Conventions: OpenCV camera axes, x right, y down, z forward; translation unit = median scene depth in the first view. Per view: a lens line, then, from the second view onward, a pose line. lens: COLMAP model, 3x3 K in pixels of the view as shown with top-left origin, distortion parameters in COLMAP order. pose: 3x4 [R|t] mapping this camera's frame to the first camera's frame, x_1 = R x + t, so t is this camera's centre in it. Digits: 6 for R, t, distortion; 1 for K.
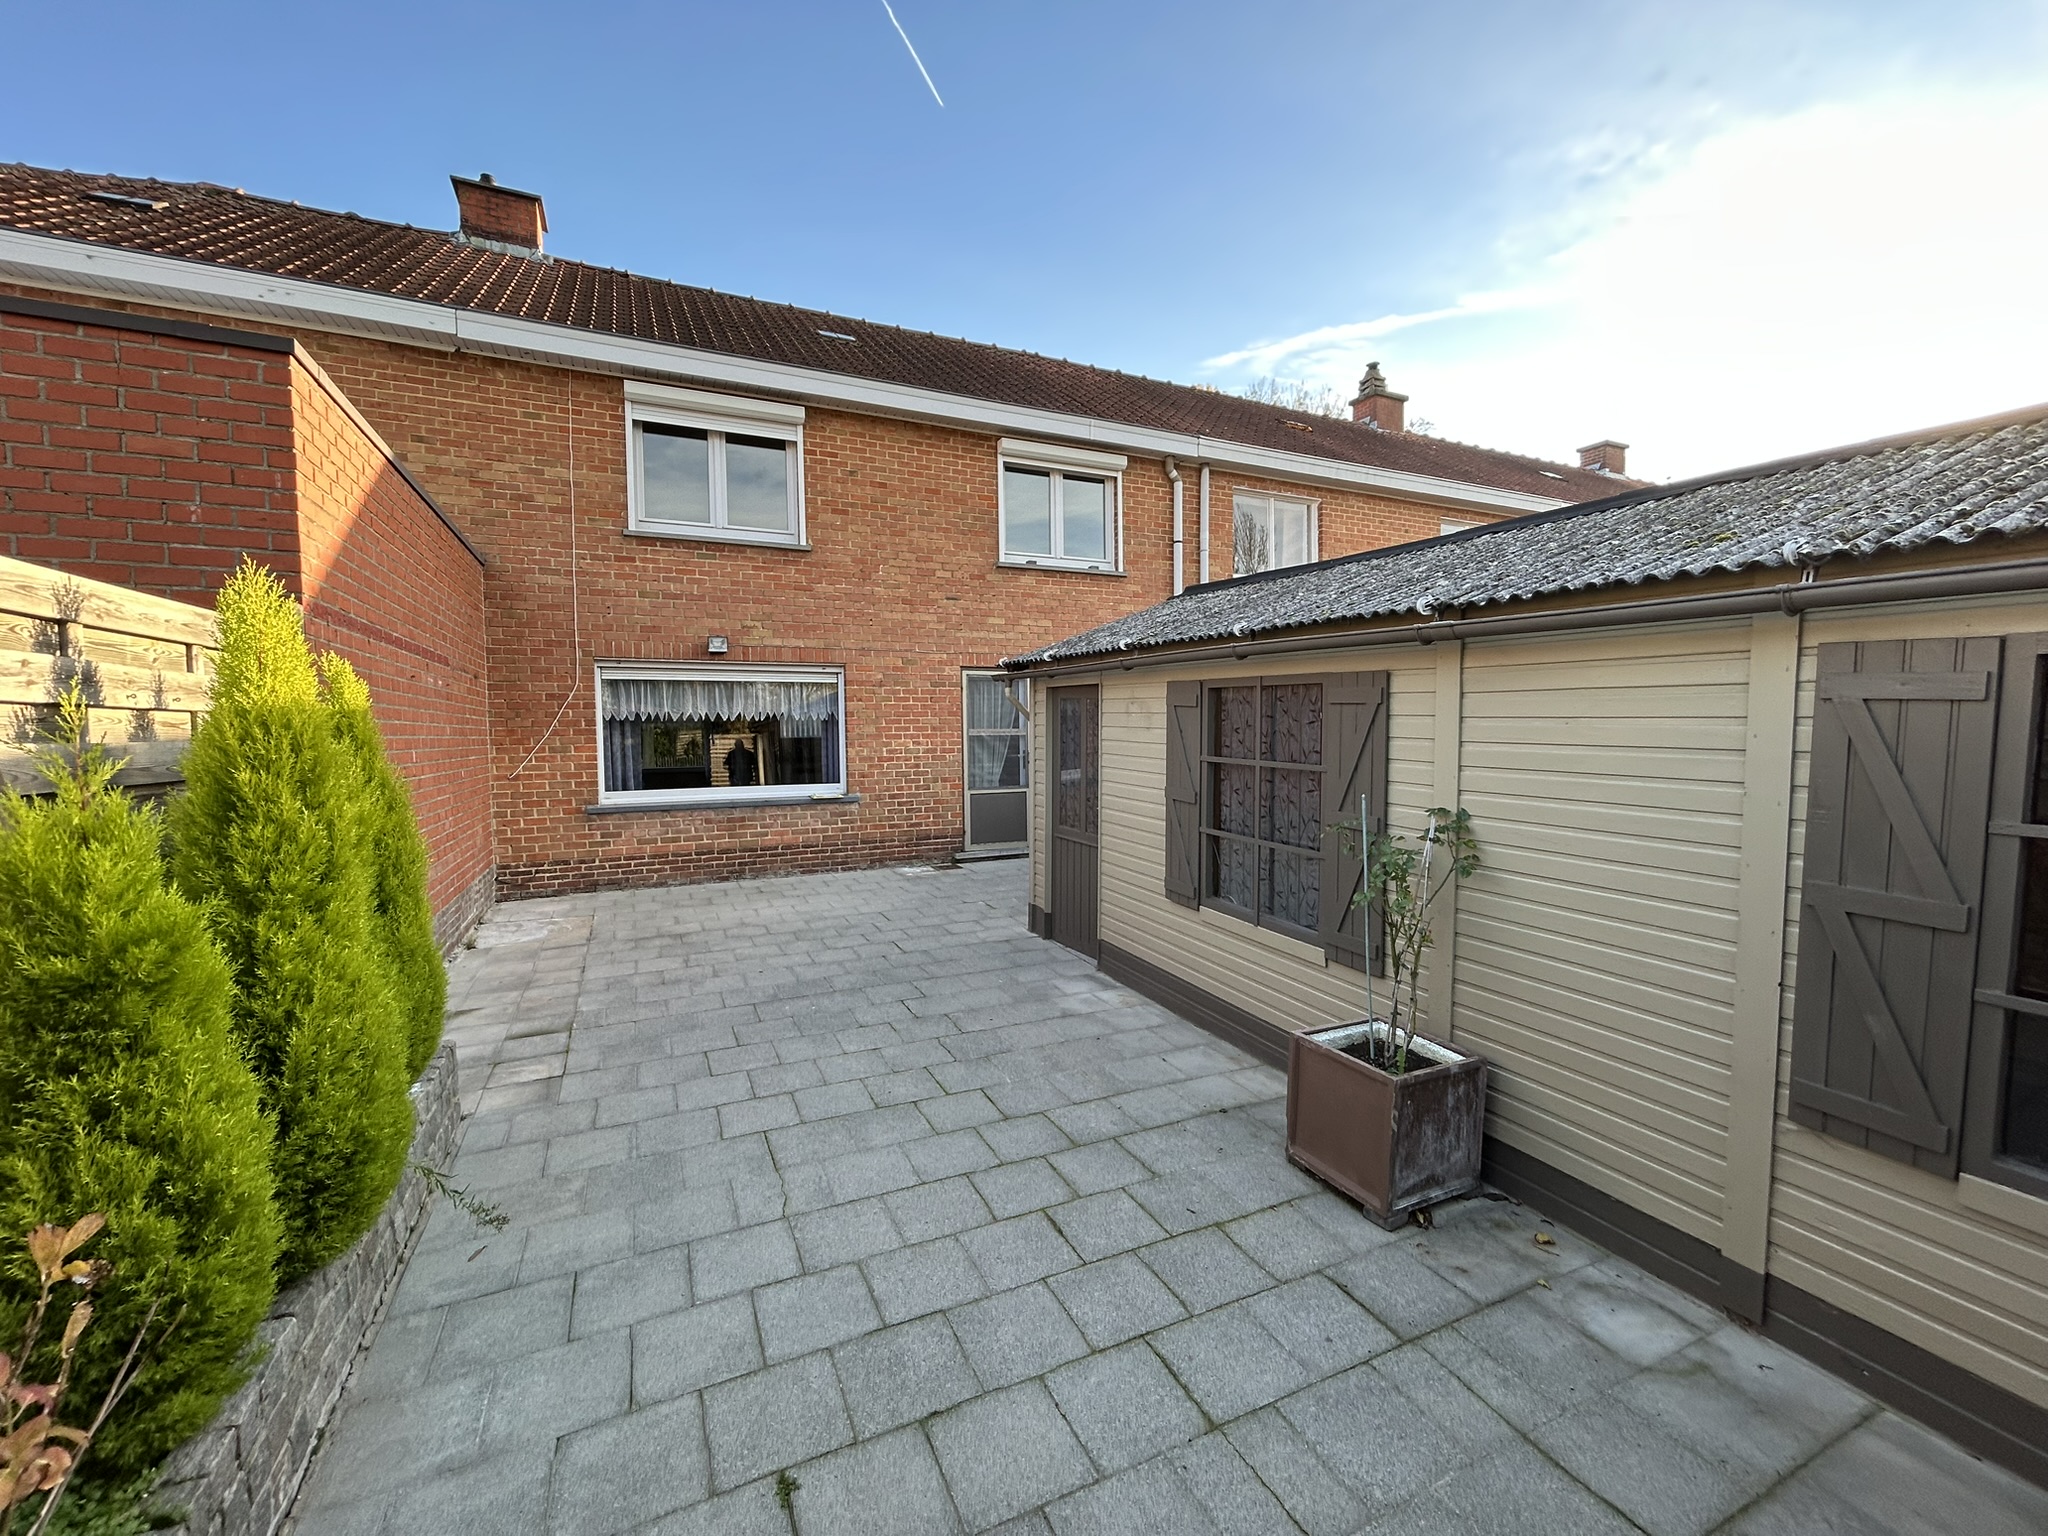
lens RADIAL K [[823.4, 0, 1018.2], [0, 823.4, 768.5], [0, 0, 1]] dist [0.000708, -0.000371]
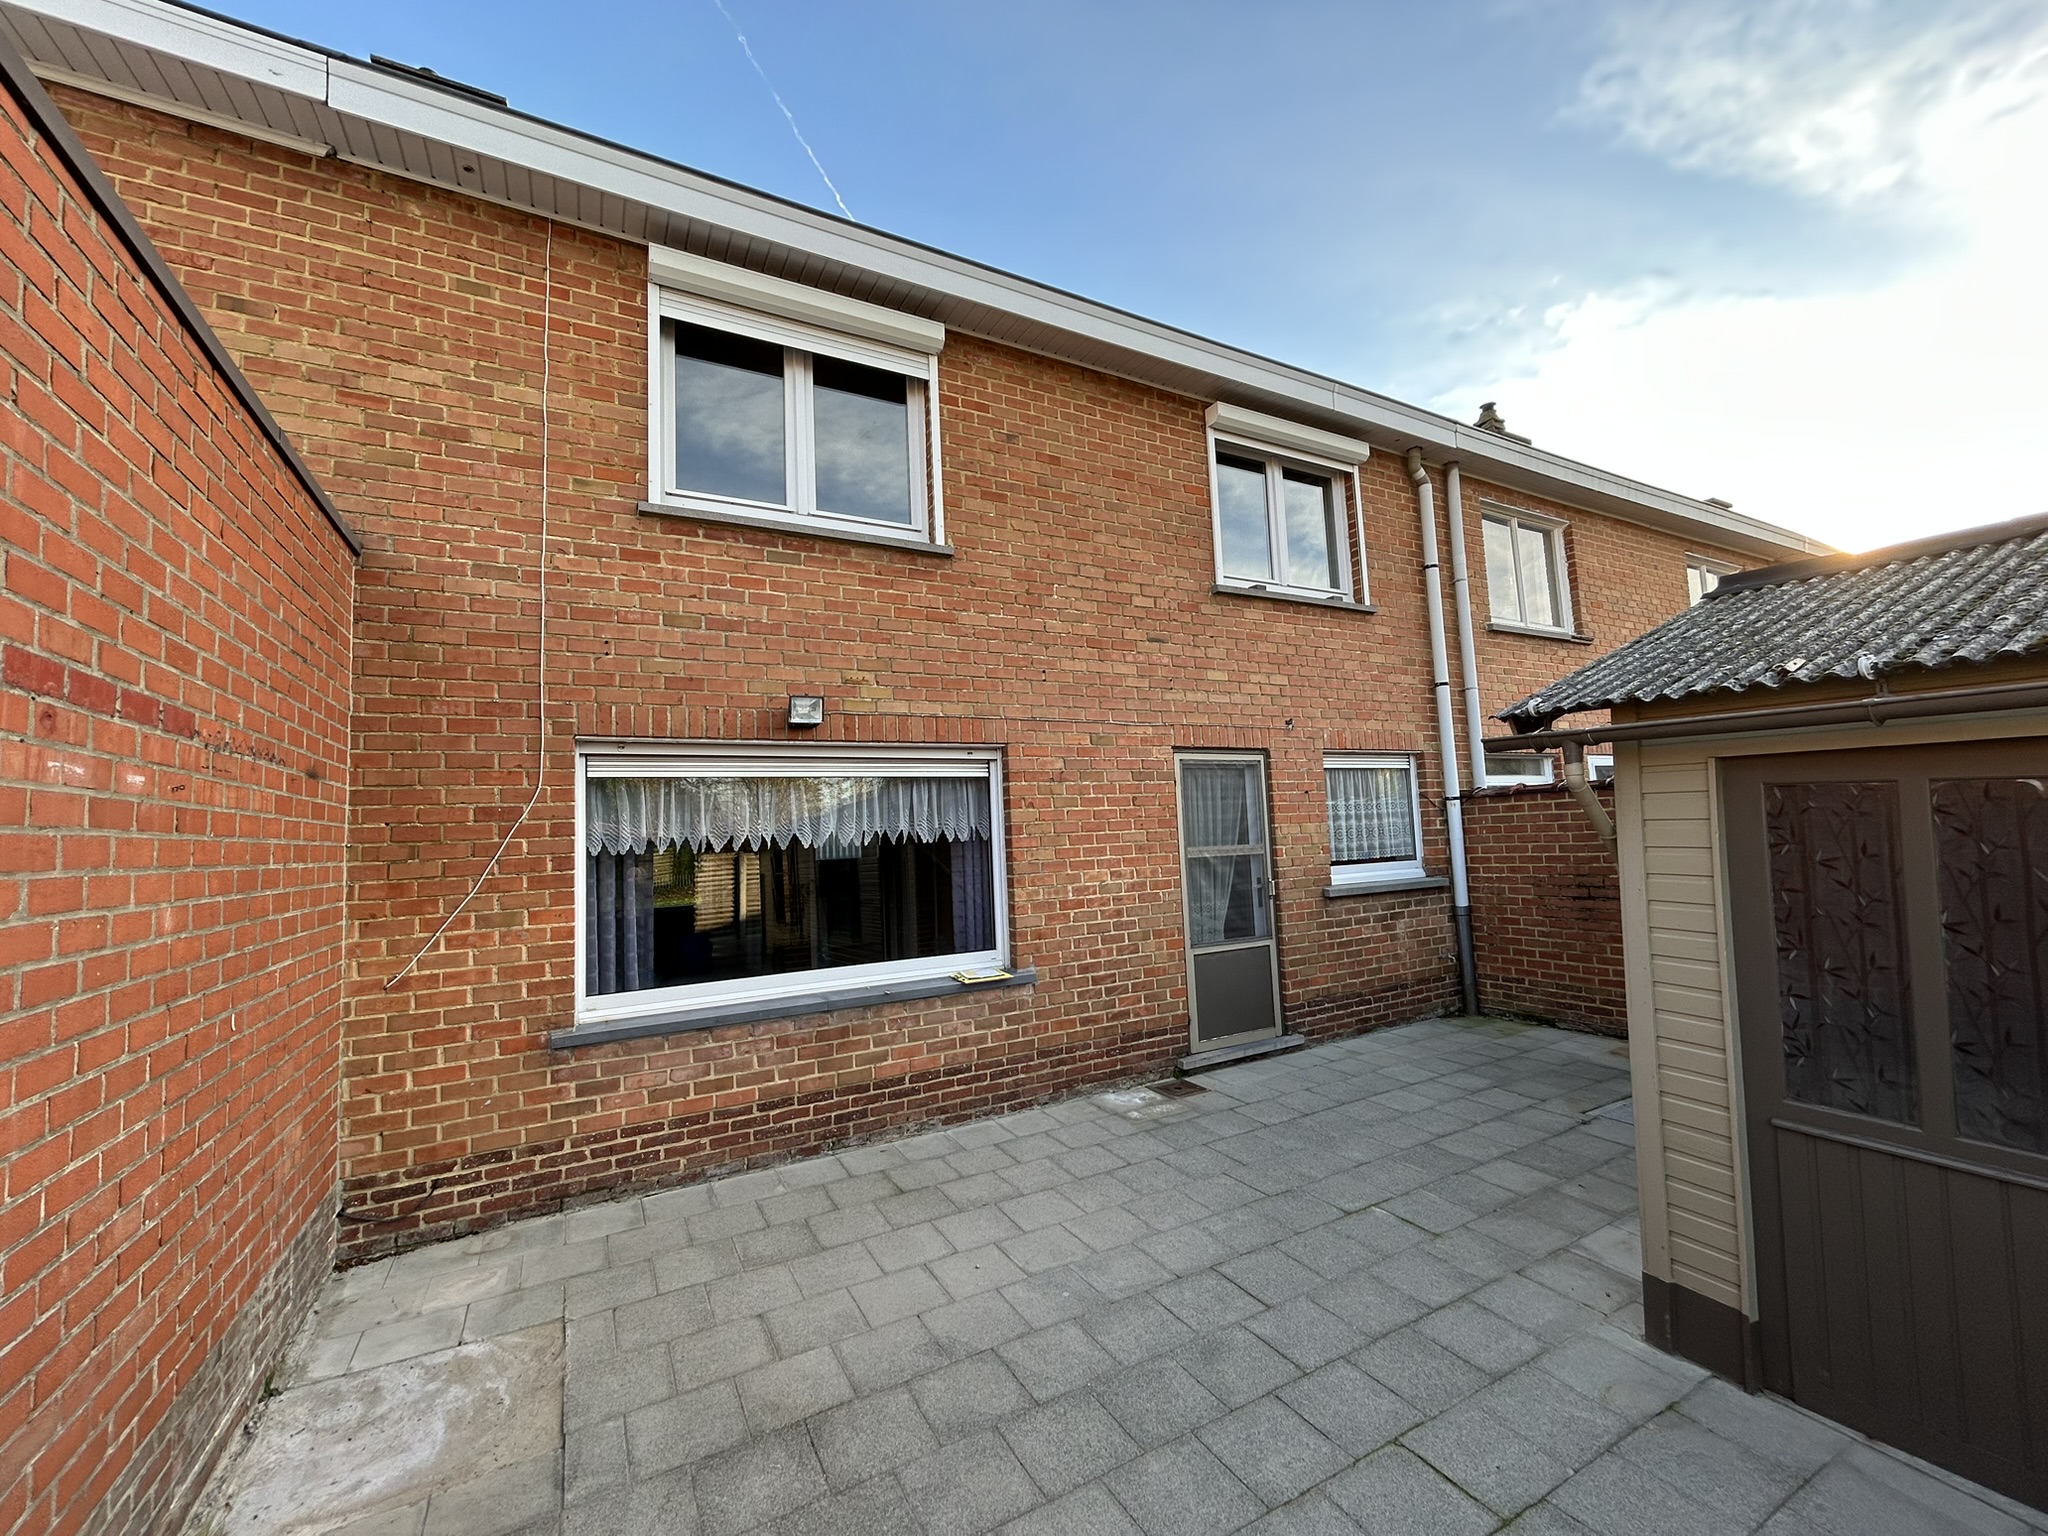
lens RADIAL K [[823.4, 0, 1020.1], [0, 823.4, 770.0], [0, 0, 1]] dist [0.000708, -0.000371]
pose [[0.997883, -0.024907, 0.060078, -0.268061], [0.032219, 0.991760, -0.123990, -0.040500], [-0.056495, 0.125663, 0.990463, 0.474578]]
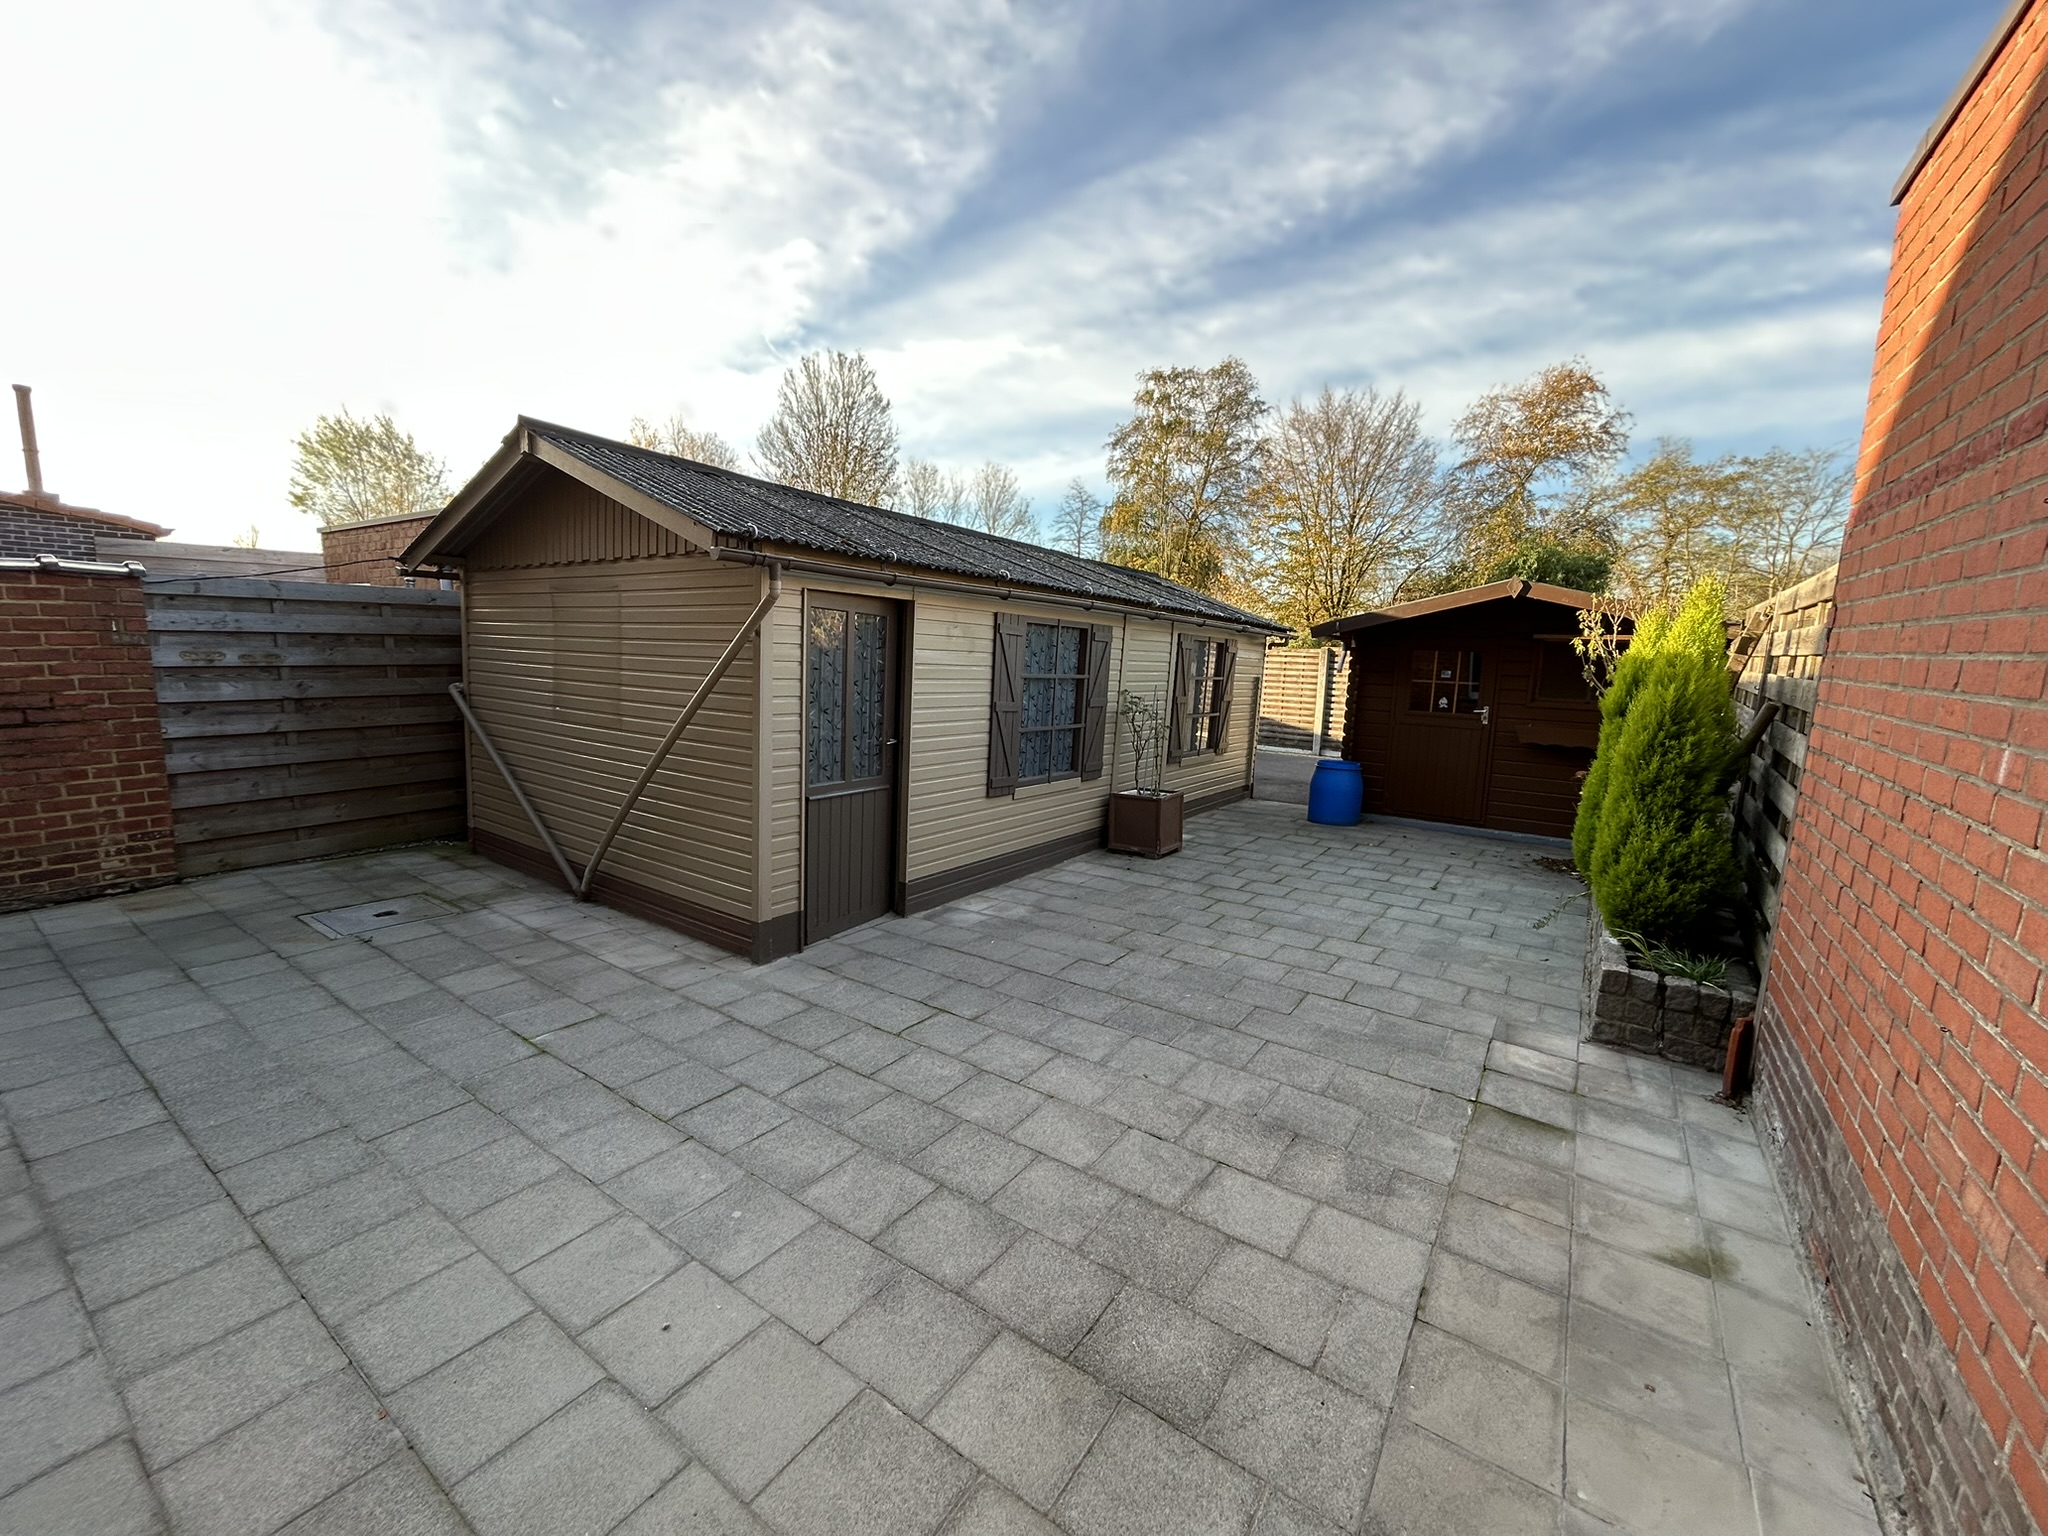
lens RADIAL K [[823.4, 0, 1018.6], [0, 823.4, 779.3], [0, 0, 1]] dist [0.000708, -0.000371]
pose [[-0.503596, -0.141624, 0.852252, -0.513021], [0.024193, 0.983774, 0.177775, -0.046448], [-0.863601, 0.110145, -0.491998, 0.935894]]
